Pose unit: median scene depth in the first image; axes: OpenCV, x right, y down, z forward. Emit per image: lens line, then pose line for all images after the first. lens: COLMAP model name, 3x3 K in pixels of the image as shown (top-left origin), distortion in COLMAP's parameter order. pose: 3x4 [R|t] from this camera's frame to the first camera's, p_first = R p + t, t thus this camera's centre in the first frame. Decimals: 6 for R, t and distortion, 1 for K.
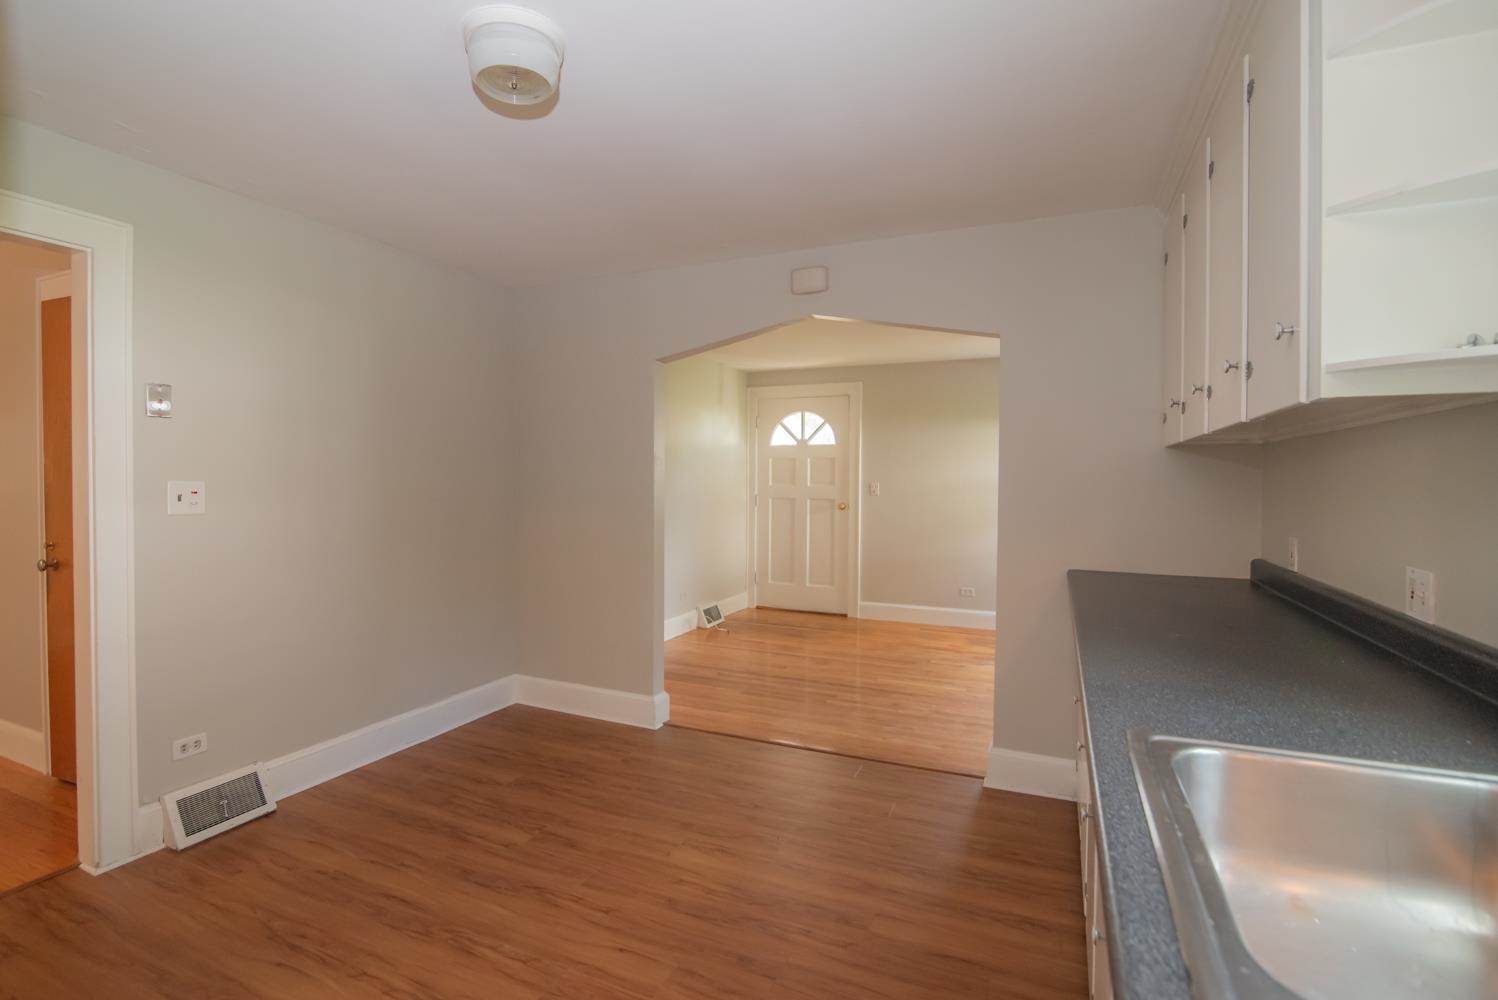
lens RADIAL K [[714.0, 0, 723.5], [0, 714.0, 492.2], [0, 0, 1]] dist [-0.015707, -0.000728]
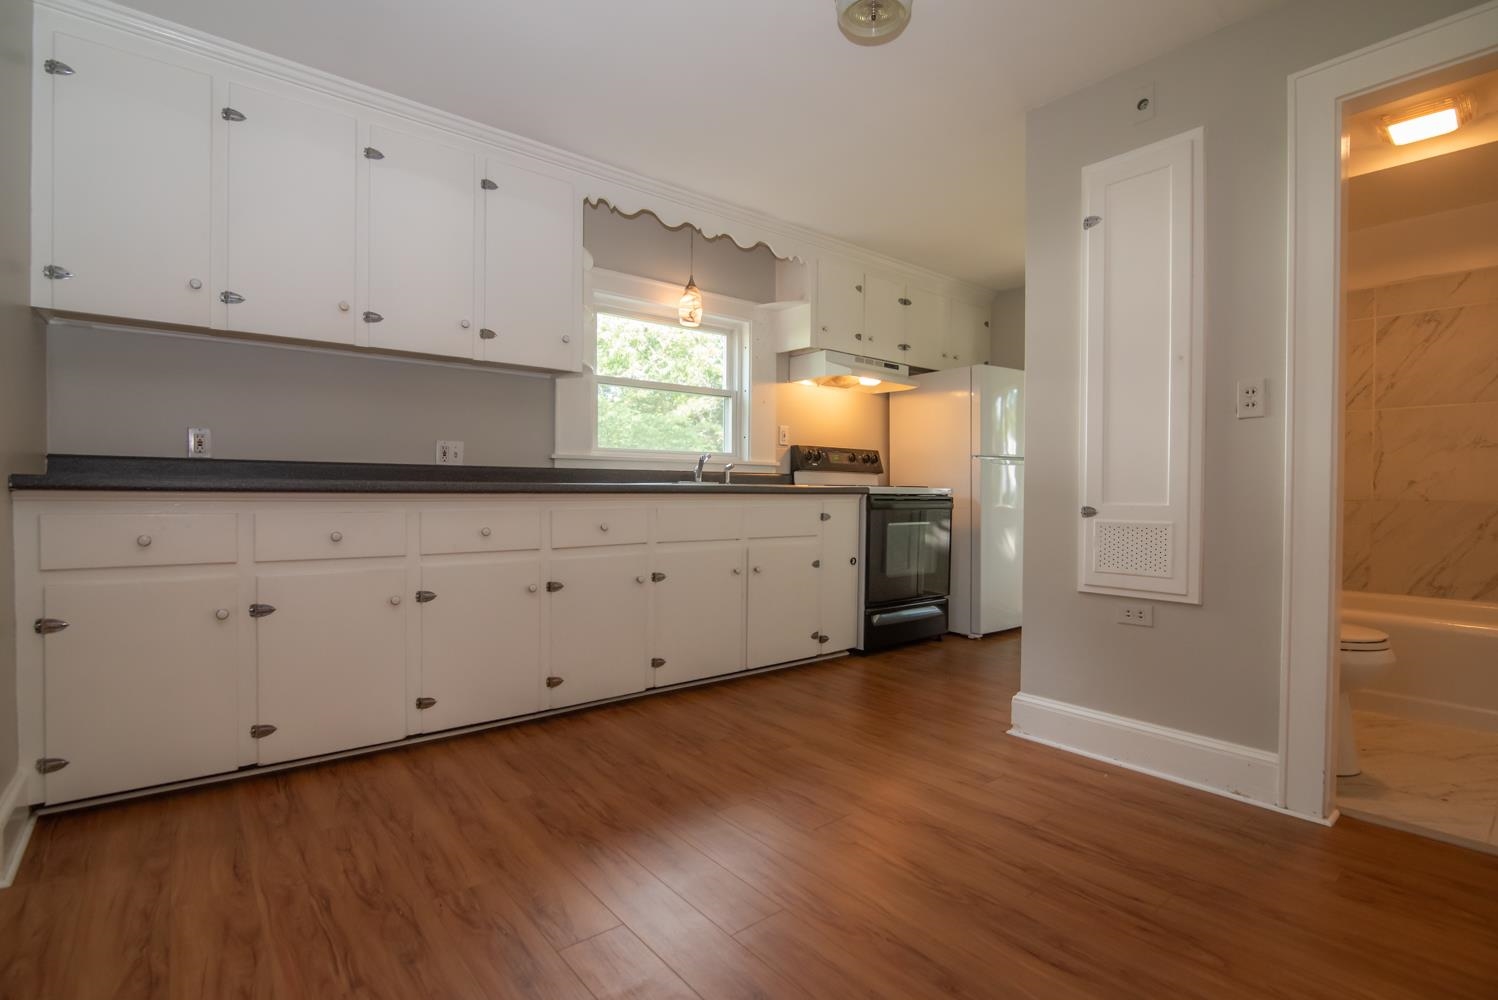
lens RADIAL K [[711.5, 0, 738.7], [0, 711.5, 500.5], [0, 0, 1]] dist [-0.009016, -0.000341]
pose [[-0.899135, -0.018771, 0.437268, -0.282902], [-0.006385, 0.999536, 0.029777, 0.084442], [-0.437624, 0.023982, -0.898838, 0.987613]]
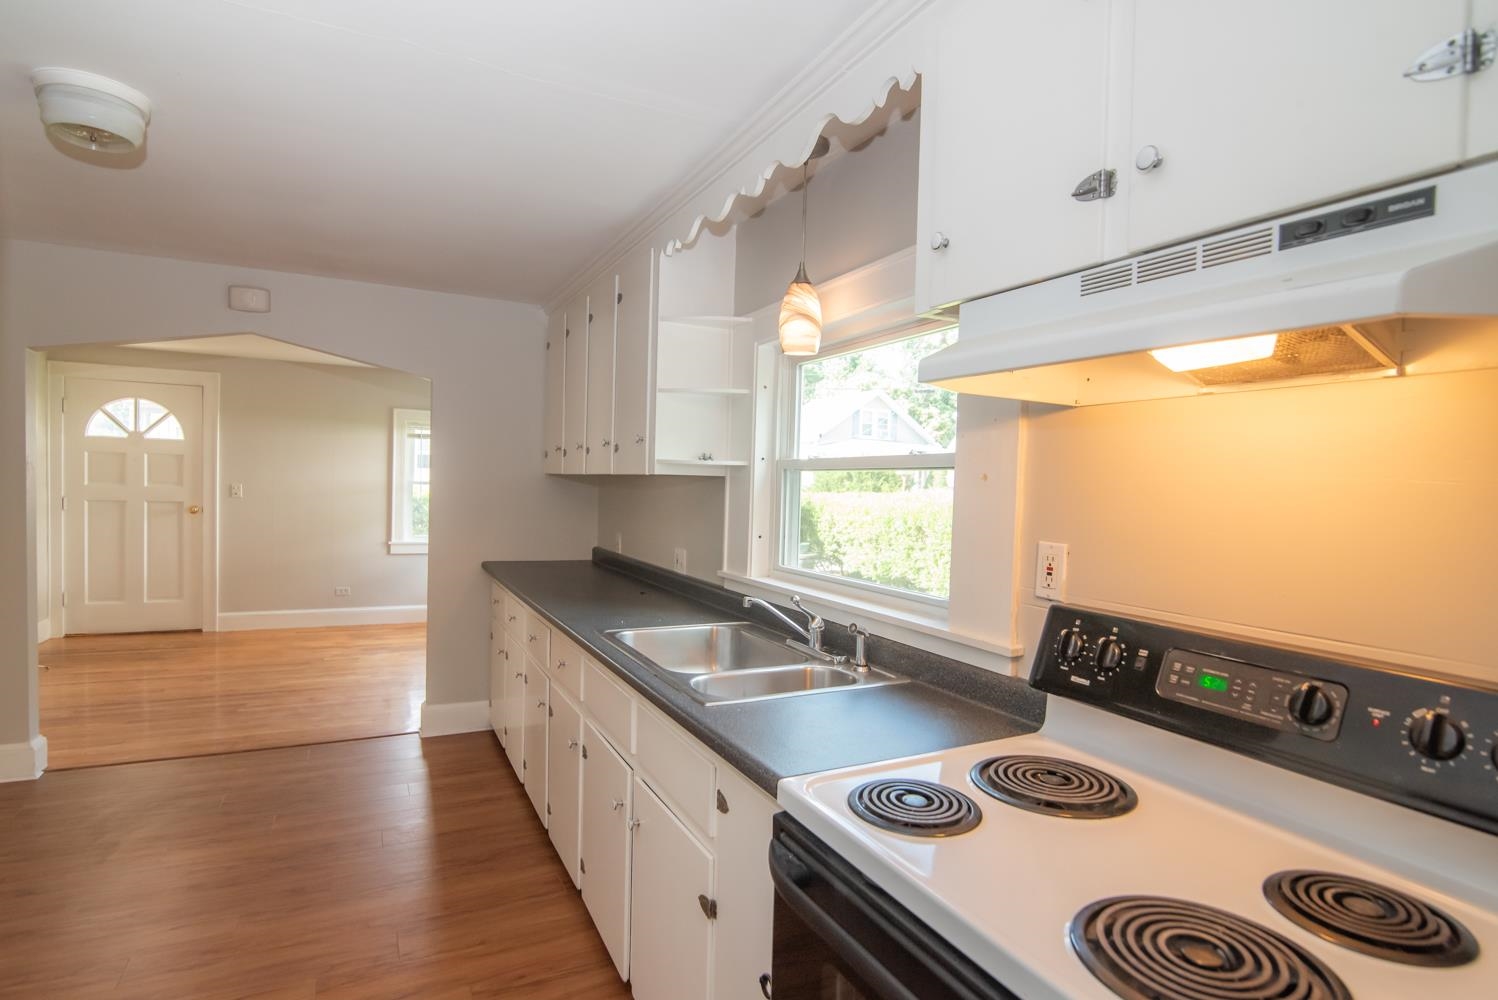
lens RADIAL K [[768.2, 0, 718.9], [0, 768.2, 507.9], [0, 0, 1]] dist [-0.002250, -0.000557]
pose [[0.639017, -0.012587, 0.769089, -0.270750], [-0.012856, 0.999552, 0.027041, -0.029954], [-0.769085, -0.027167, 0.638569, -0.214159]]
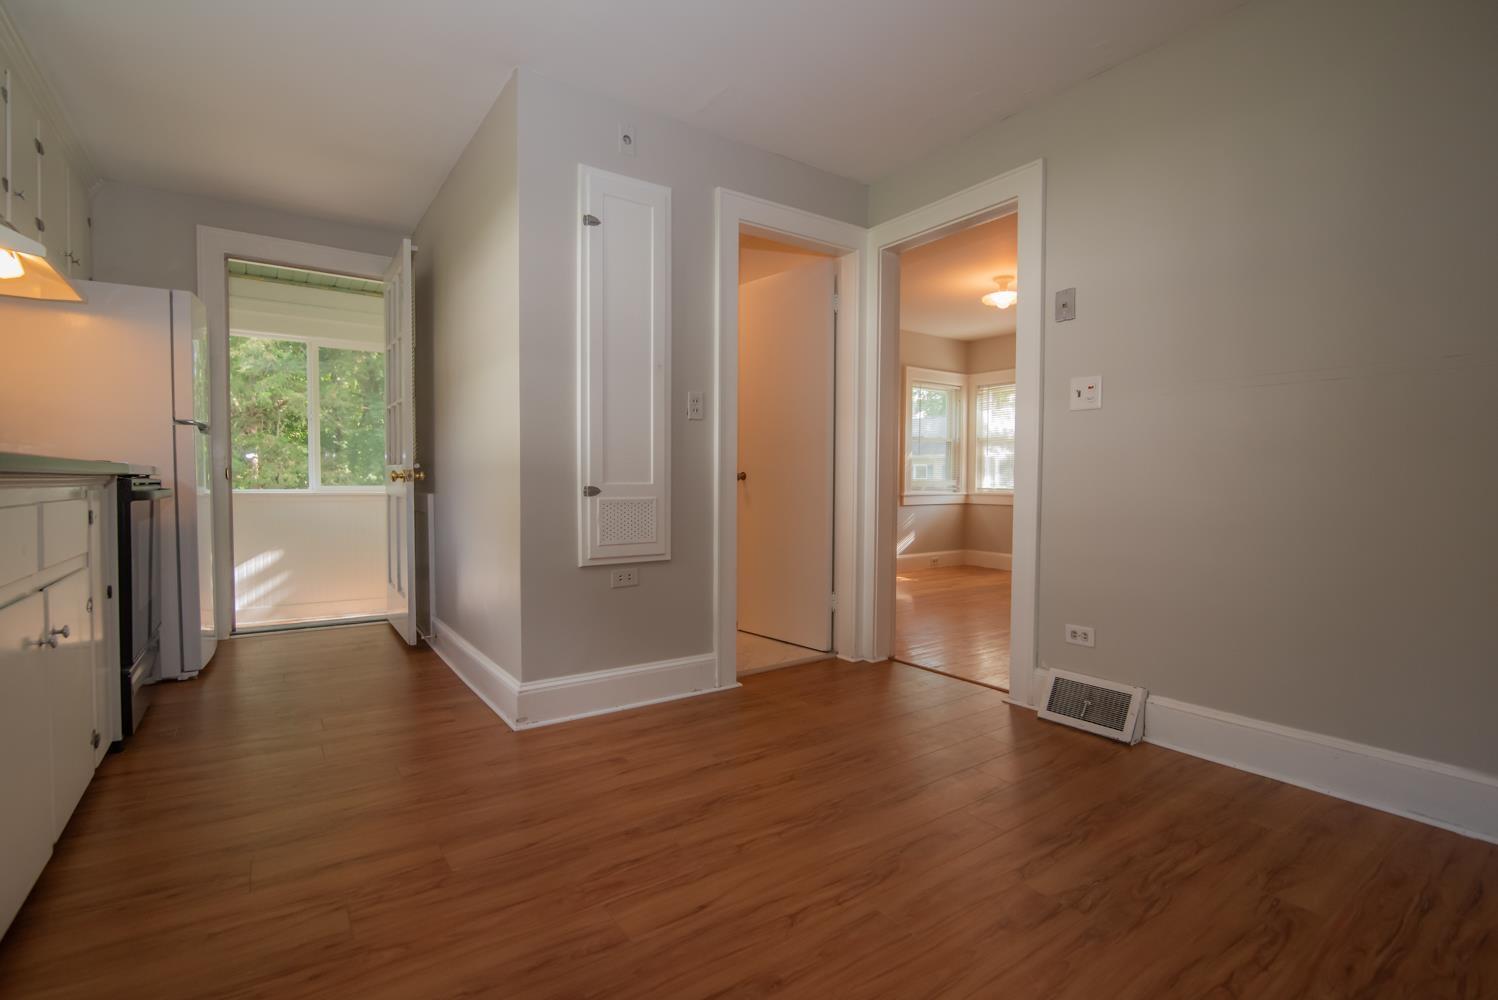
lens RADIAL K [[703.0, 0, 749.0], [0, 703.0, 500.0], [0, 0, 1]] dist [-0.002219, 0.000479]
pose [[-0.497533, 0.016037, -0.867297, 0.251977], [-0.021449, 0.999296, 0.030783, 0.096349], [0.867180, 0.033918, -0.496839, 0.738664]]
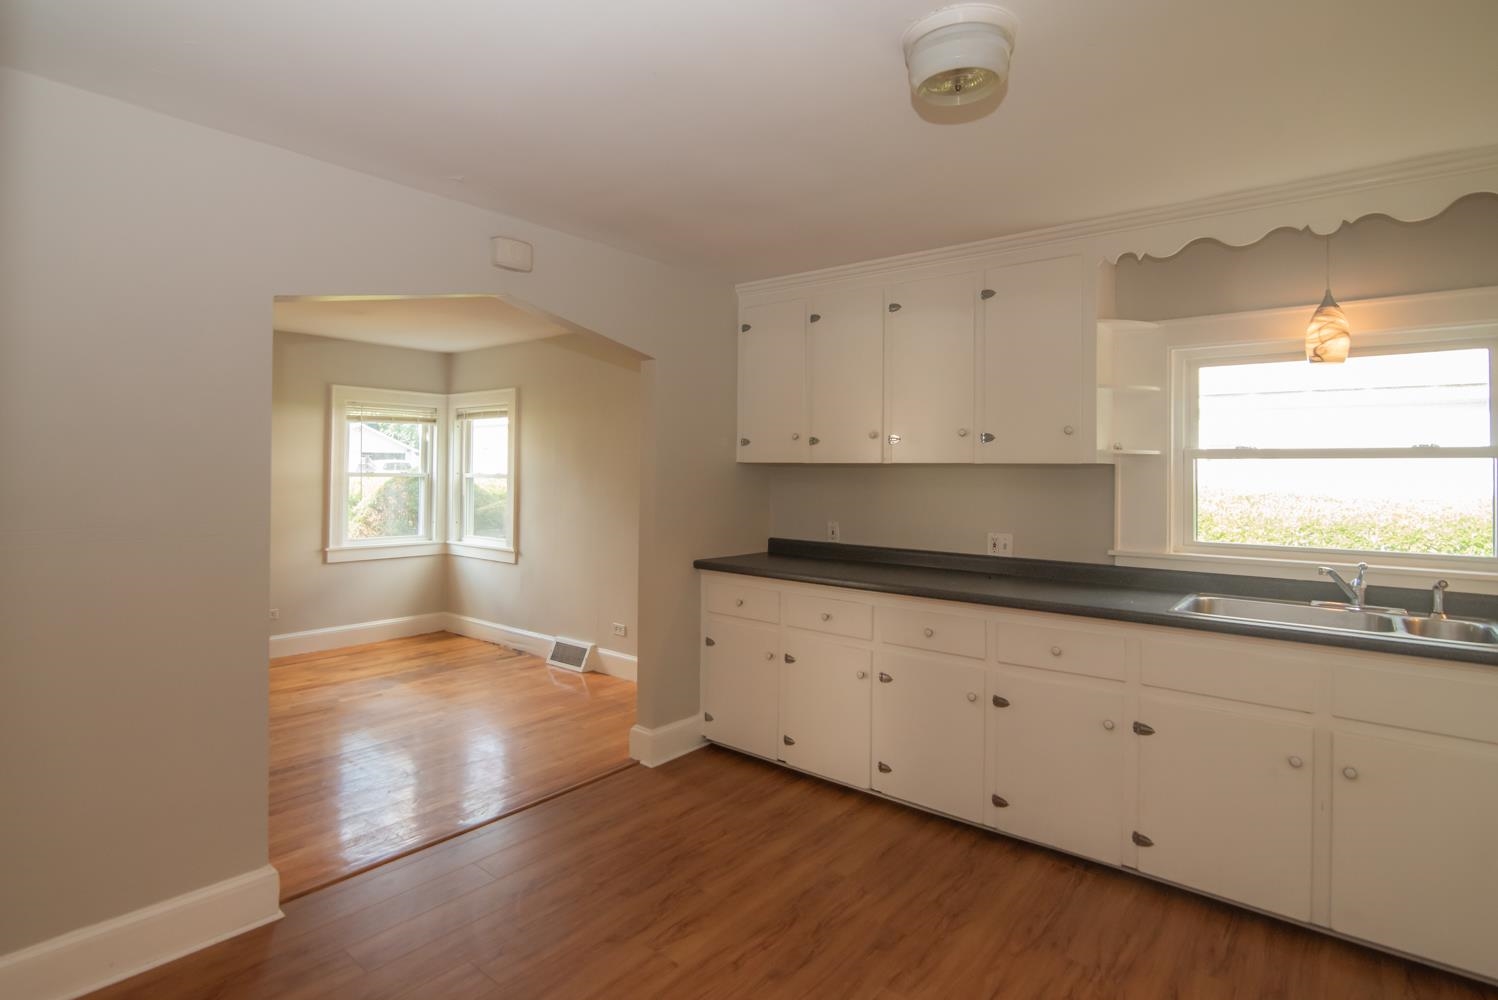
lens RADIAL K [[762.7, 0, 706.9], [0, 762.7, 460.3], [0, 0, 1]] dist [-0.017265, -0.000403]
pose [[0.266591, 0.009188, 0.963766, -0.602444], [0.006801, 0.999912, -0.011414, -0.038576], [-0.963786, 0.009597, 0.266505, 0.482972]]
